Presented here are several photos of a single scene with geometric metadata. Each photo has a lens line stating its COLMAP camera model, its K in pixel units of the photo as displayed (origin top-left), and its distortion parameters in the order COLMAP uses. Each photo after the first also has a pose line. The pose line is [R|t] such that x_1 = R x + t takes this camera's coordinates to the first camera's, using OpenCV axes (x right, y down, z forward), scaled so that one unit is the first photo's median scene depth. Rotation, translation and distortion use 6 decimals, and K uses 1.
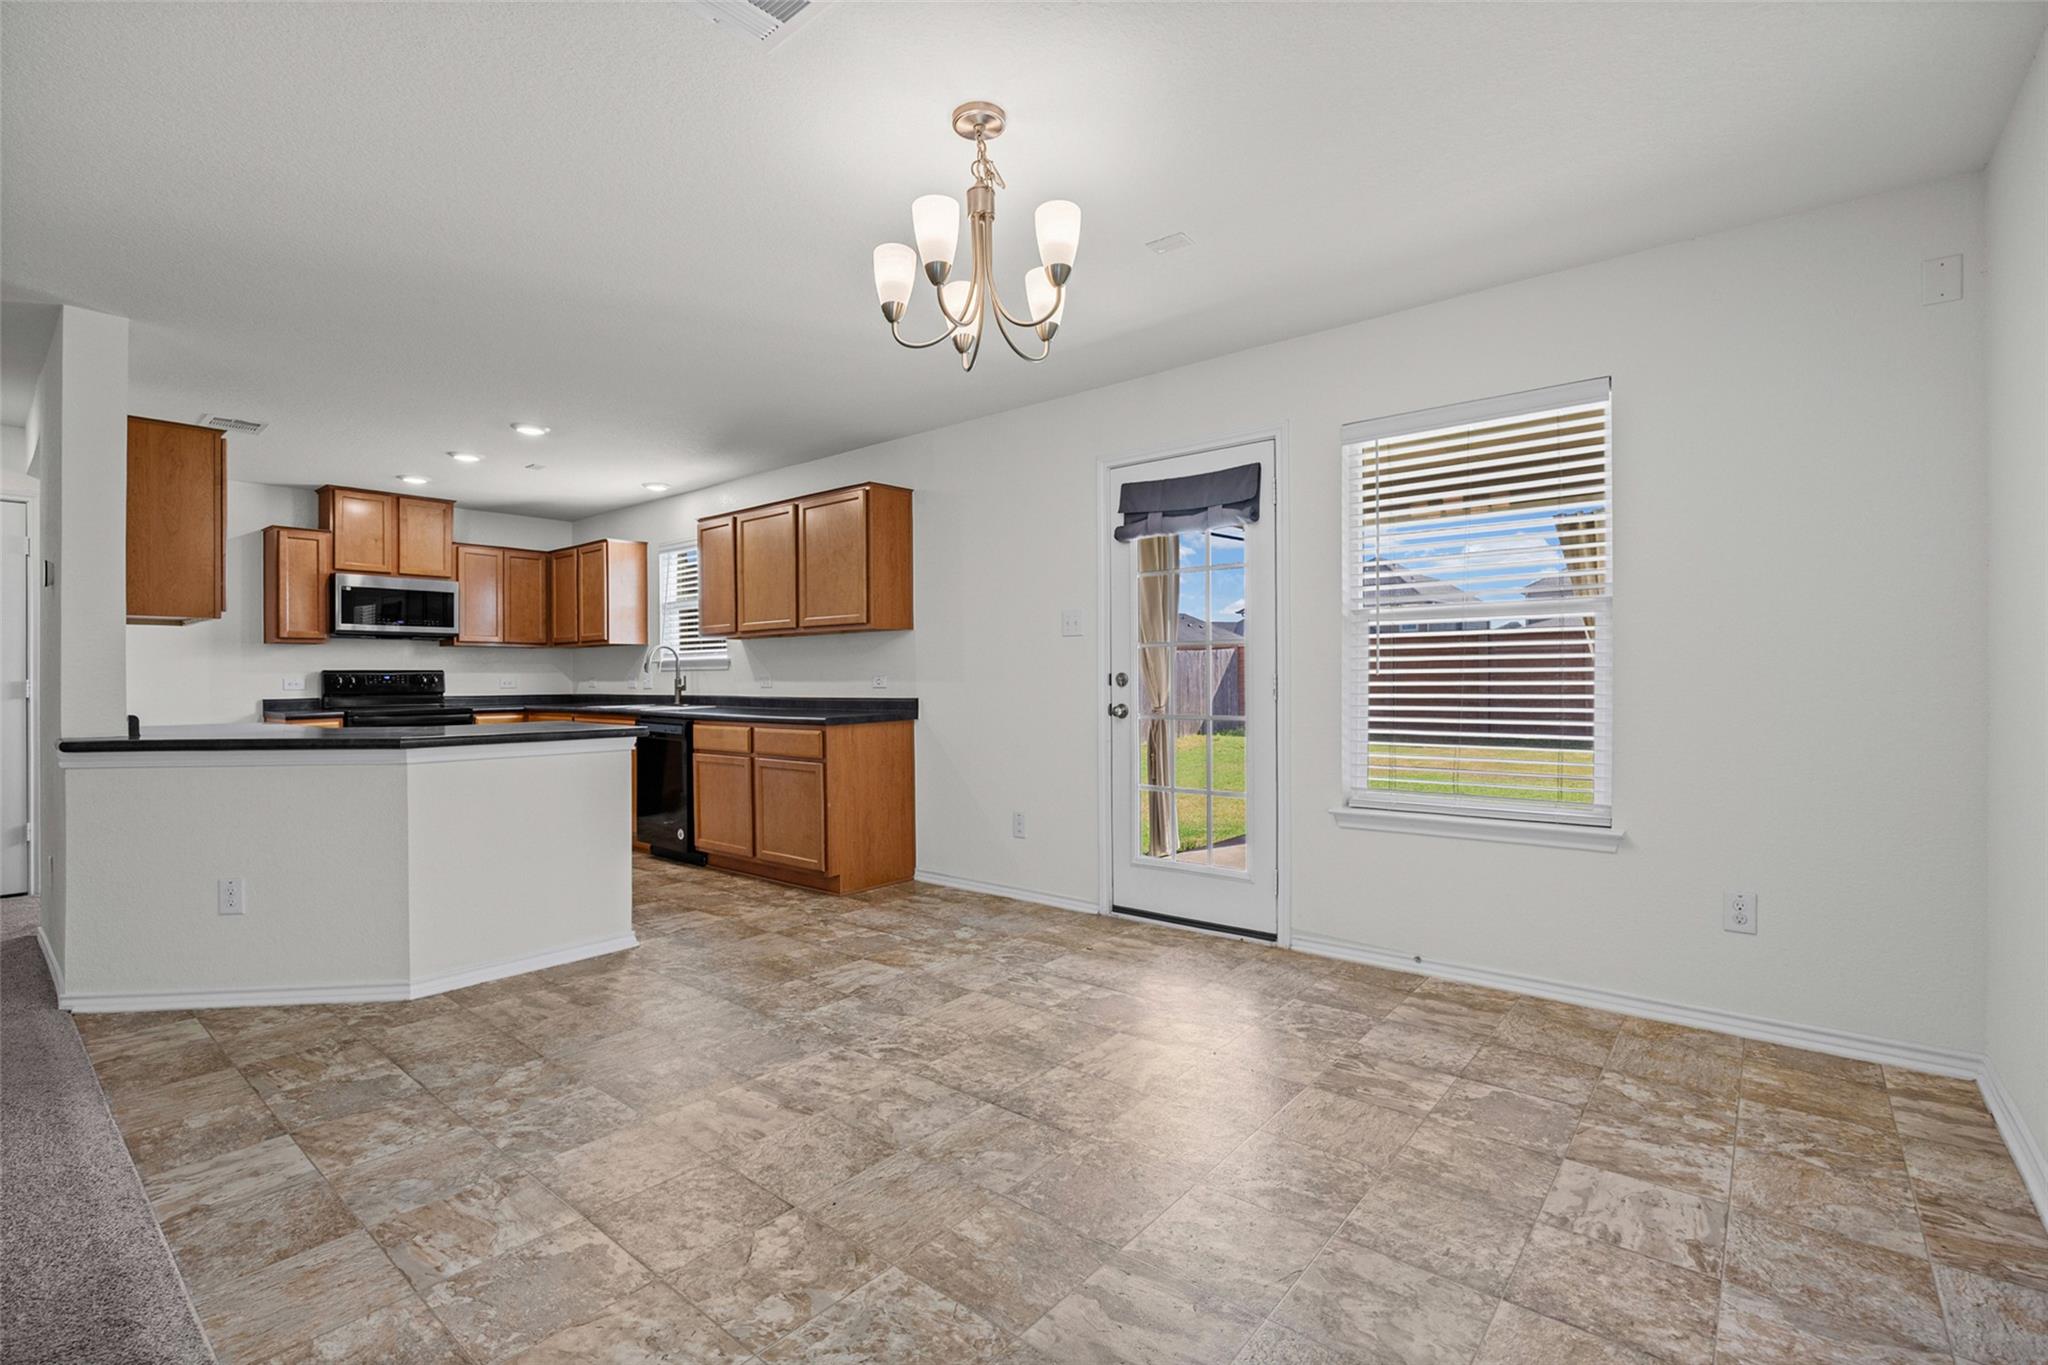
lens RADIAL K [[932.3, 0, 990.0], [0, 932.3, 672.7], [0, 0, 1]] dist [0.023358, 0.000557]
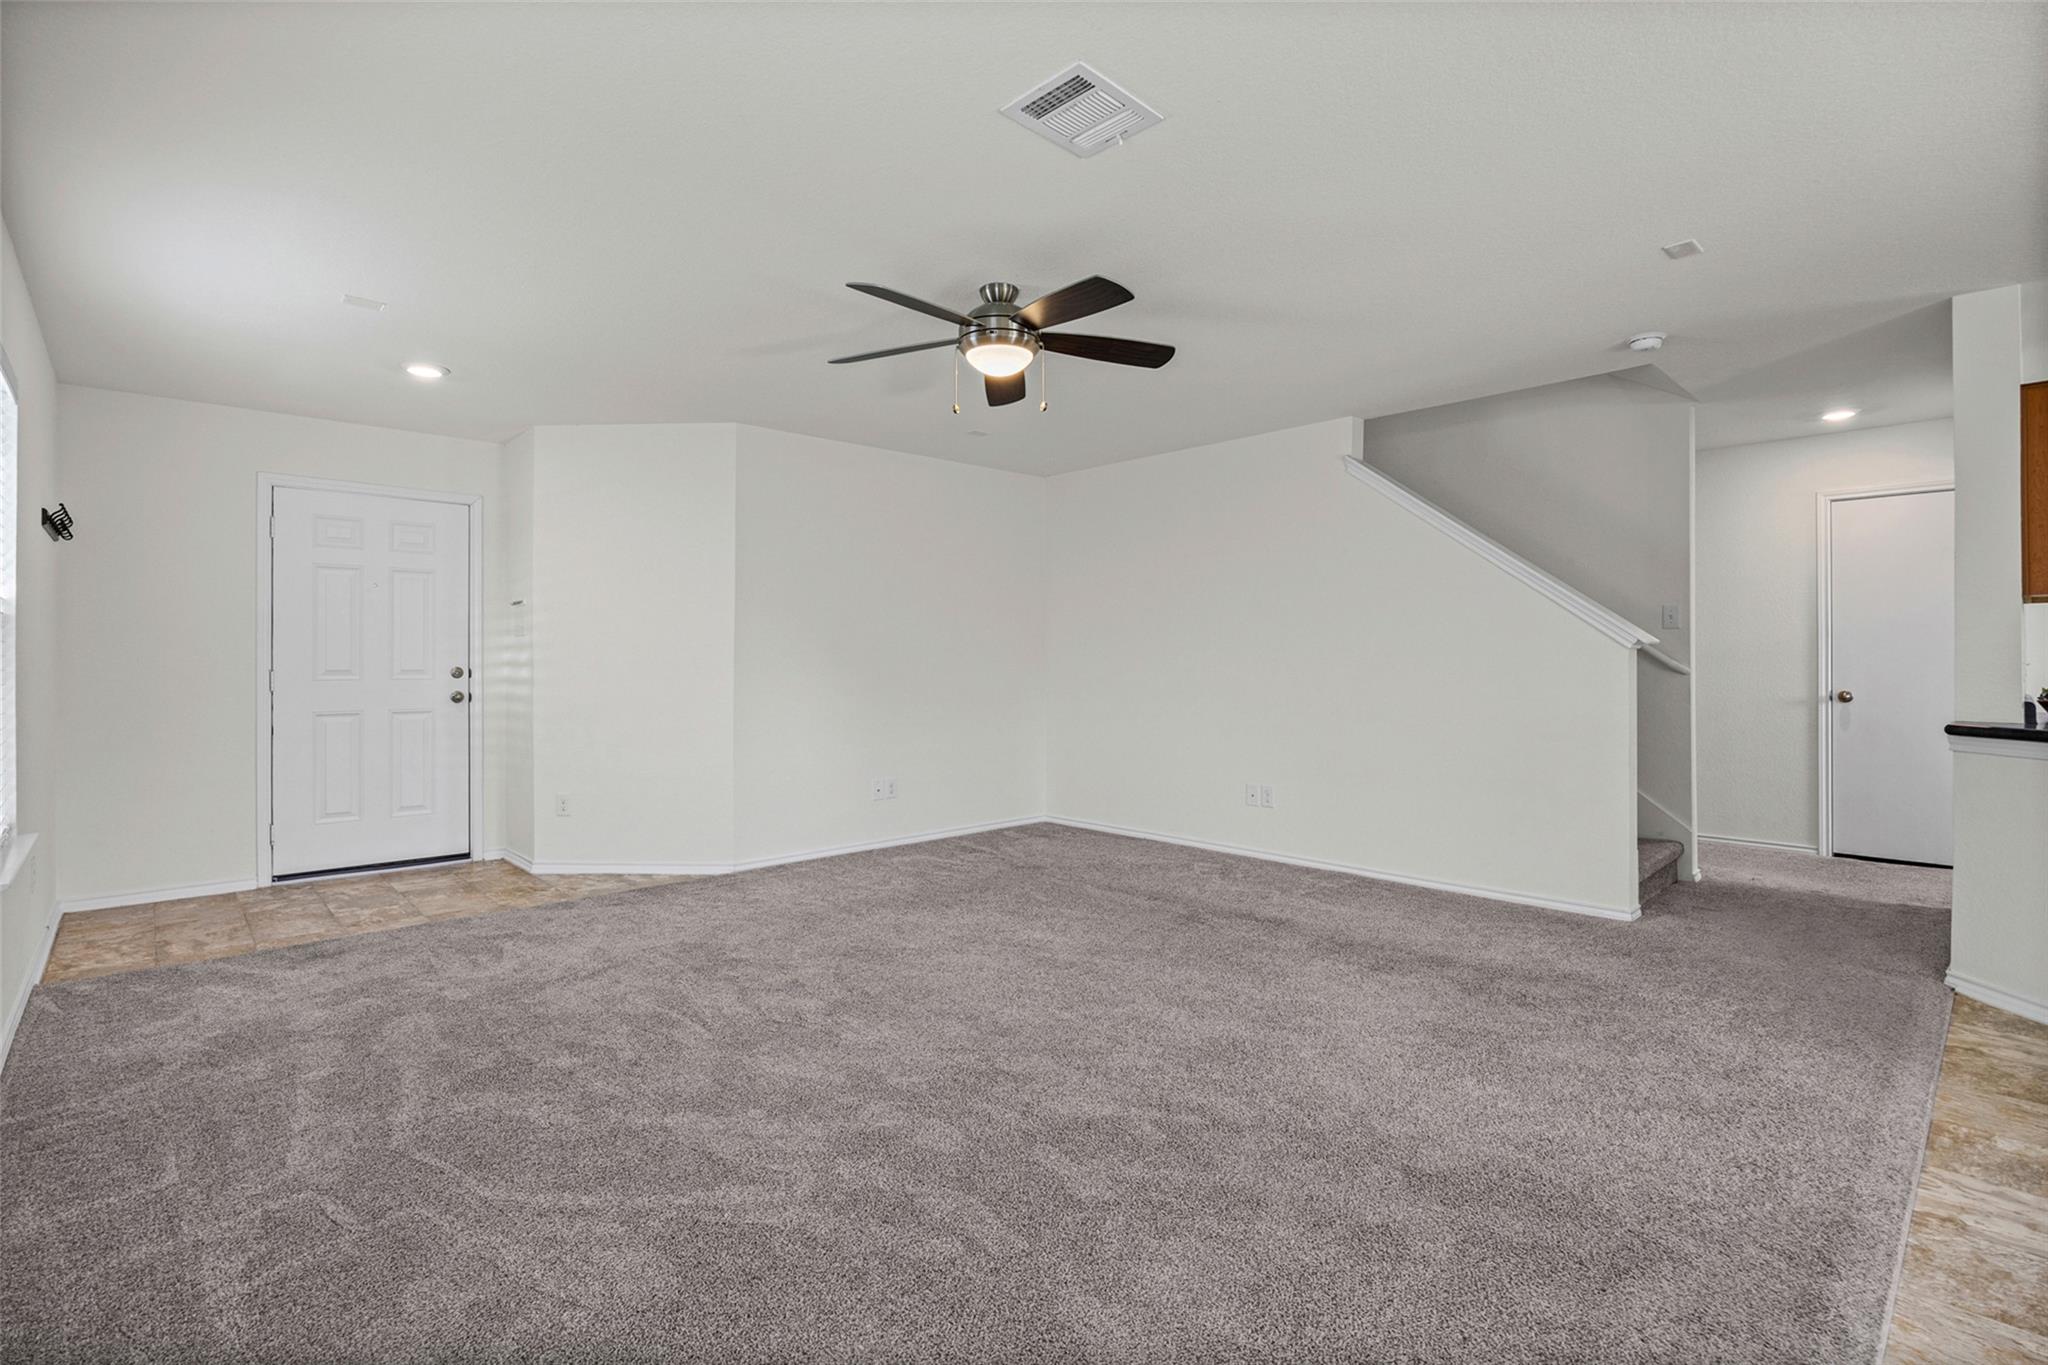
lens RADIAL K [[973.8, 0, 1030.1], [0, 973.8, 661.3], [0, 0, 1]] dist [-0.014911, -0.000431]
pose [[-0.072710, 0.010784, -0.997295, 0.078533], [0.006797, 0.999924, 0.010317, -0.008195], [0.997330, -0.006028, -0.072777, 0.057487]]
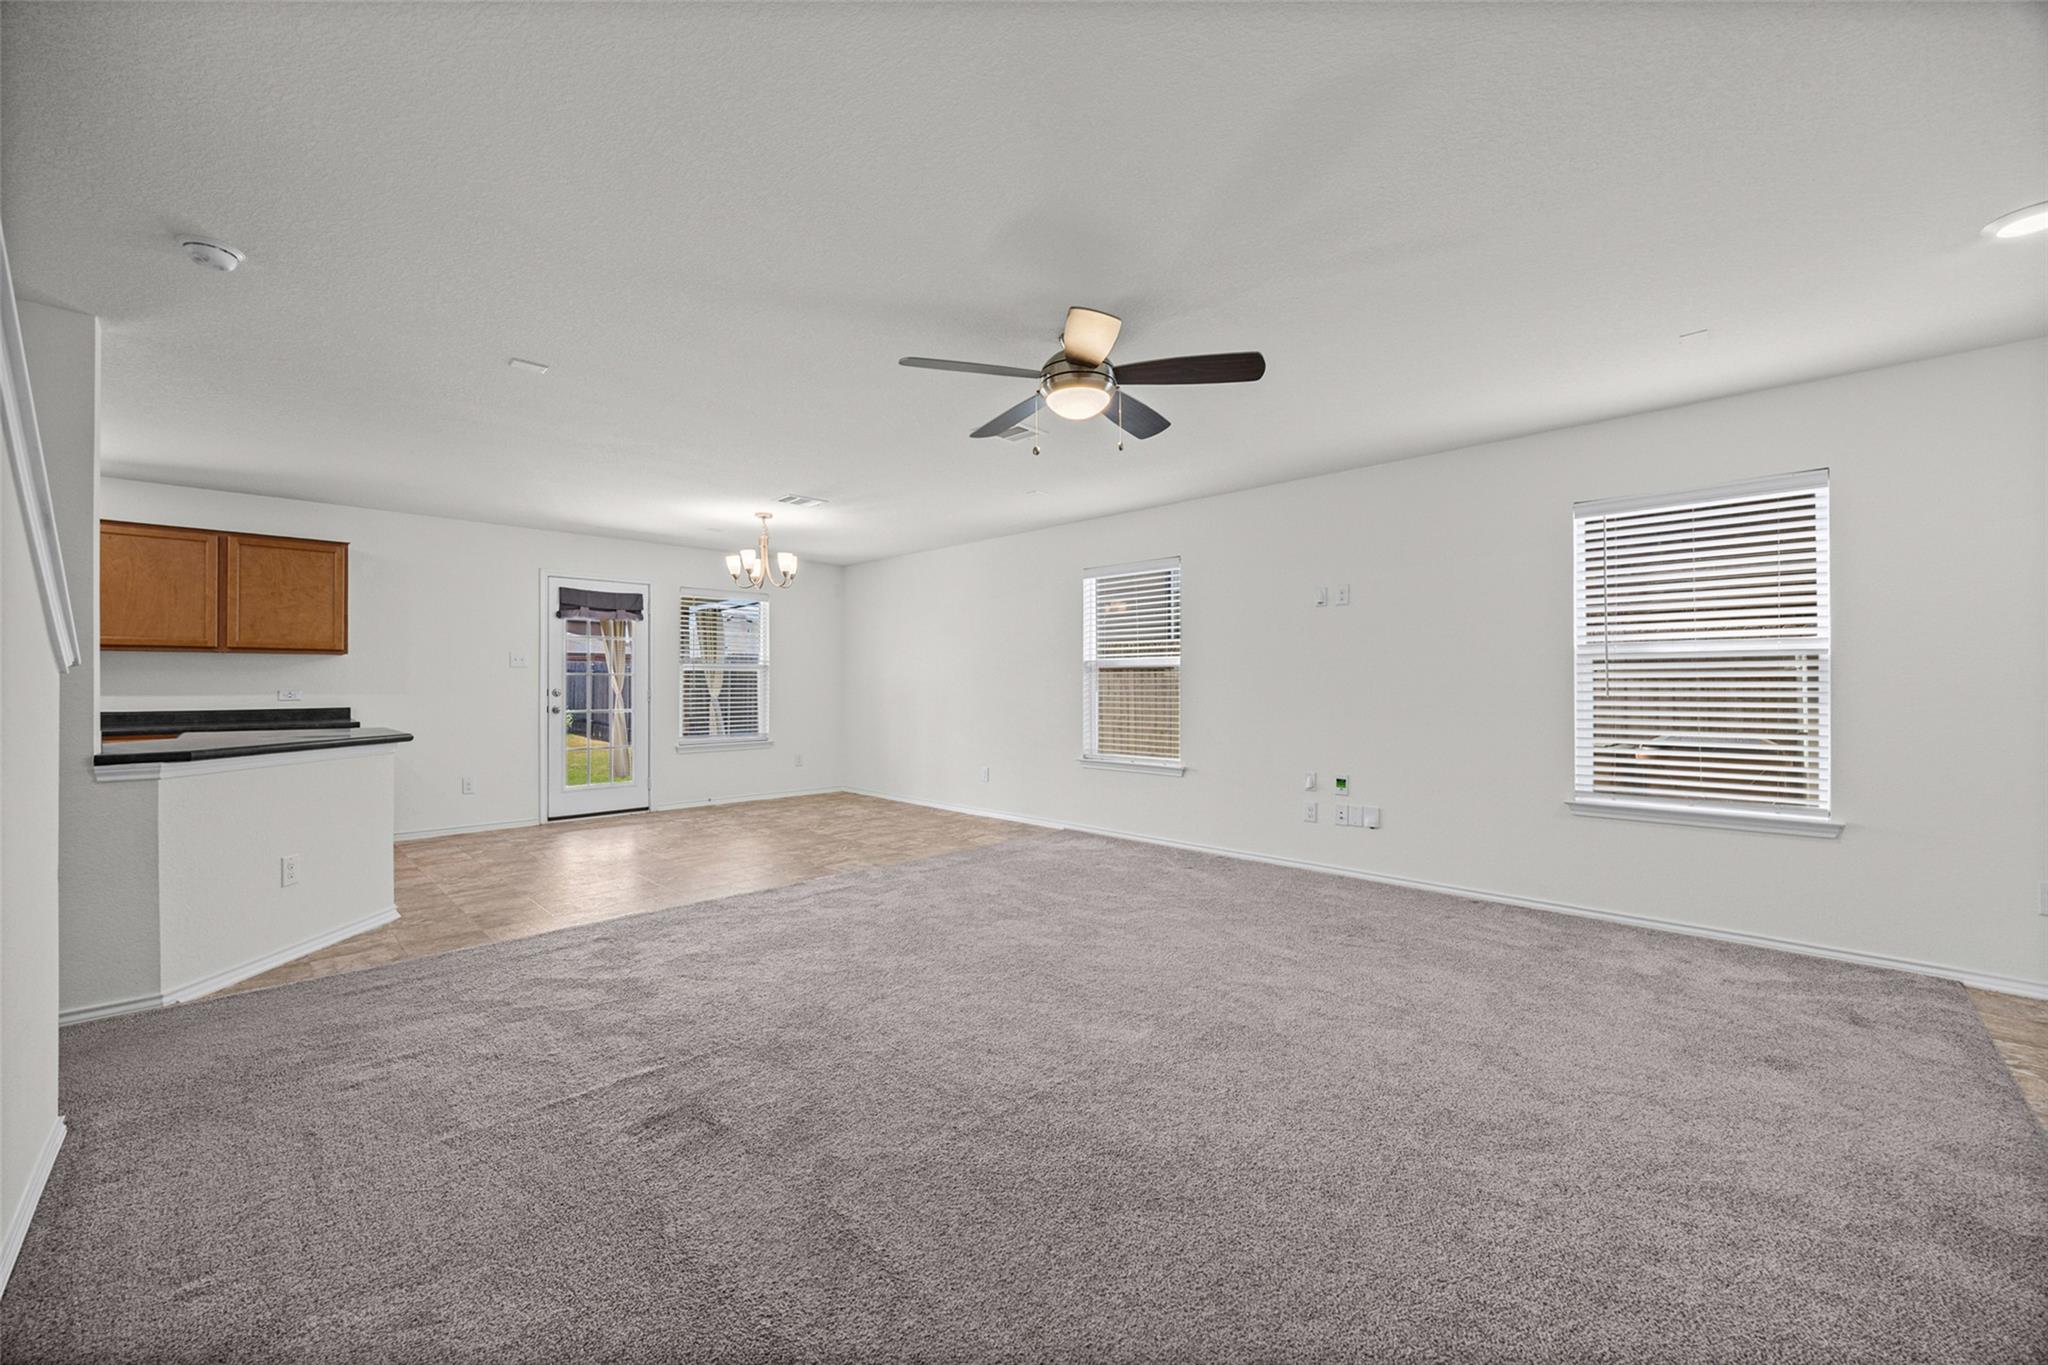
lens RADIAL K [[796.2, 0, 1027.9], [0, 796.2, 686.3], [0, 0, 1]] dist [-0.000817, -0.000973]
pose [[0.046956, 0.006337, 0.998877, -1.145187], [-0.003238, 0.999976, -0.006191, 0.001159], [-0.998892, -0.002944, 0.046976, -0.000380]]
